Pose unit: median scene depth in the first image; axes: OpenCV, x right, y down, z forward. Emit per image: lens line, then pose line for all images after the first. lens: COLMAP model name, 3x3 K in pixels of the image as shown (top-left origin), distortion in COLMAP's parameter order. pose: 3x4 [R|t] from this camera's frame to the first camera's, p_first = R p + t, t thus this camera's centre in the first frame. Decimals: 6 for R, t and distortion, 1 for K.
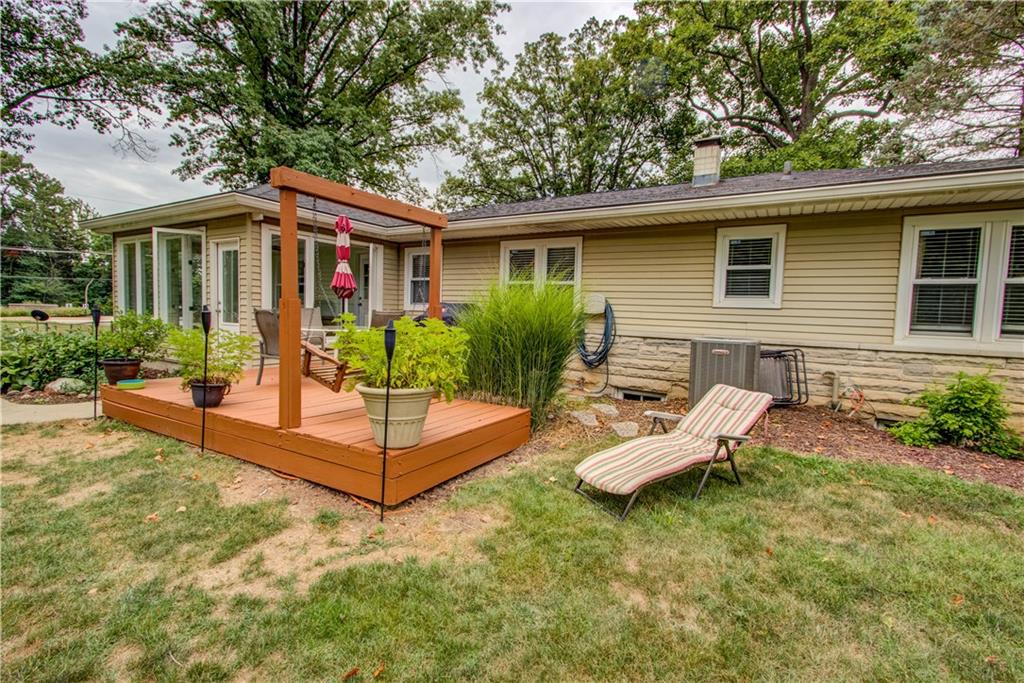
lens RADIAL K [[464.3, 0, 512.0], [0, 464.3, 341.5], [0, 0, 1]] dist [0.029336, -0.000878]
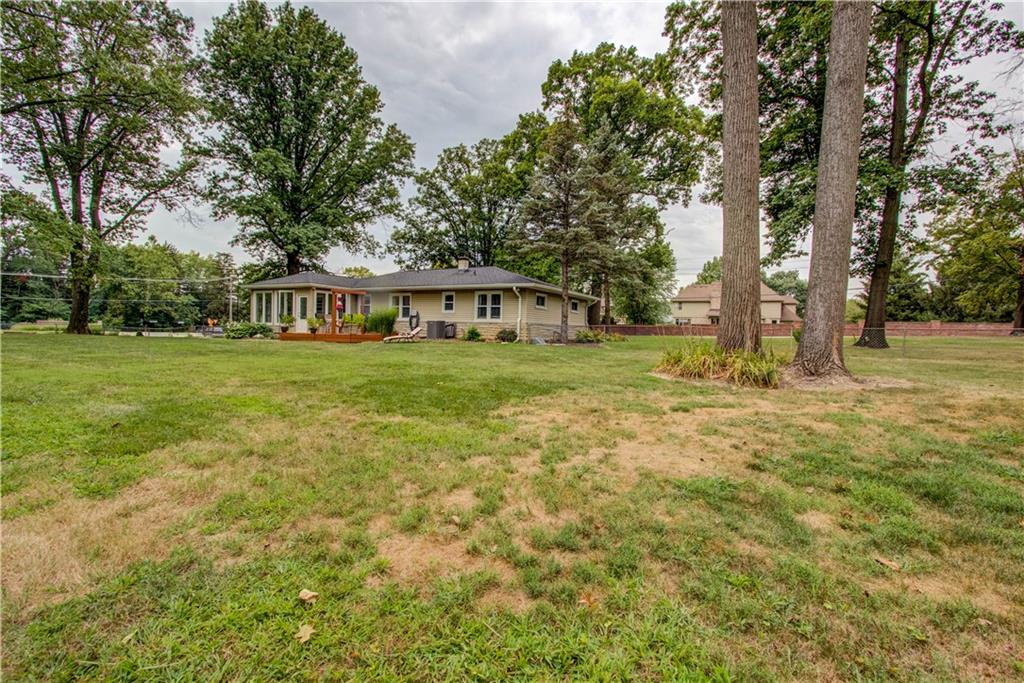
lens RADIAL K [[464.3, 0, 512.0], [0, 464.3, 341.5], [0, 0, 1]] dist [0.029336, -0.000878]
pose [[0.997879, -0.011567, 0.064067, 0.153845], [0.013693, 0.999367, -0.032843, 0.057913], [-0.063647, 0.033650, 0.997405, -0.556744]]
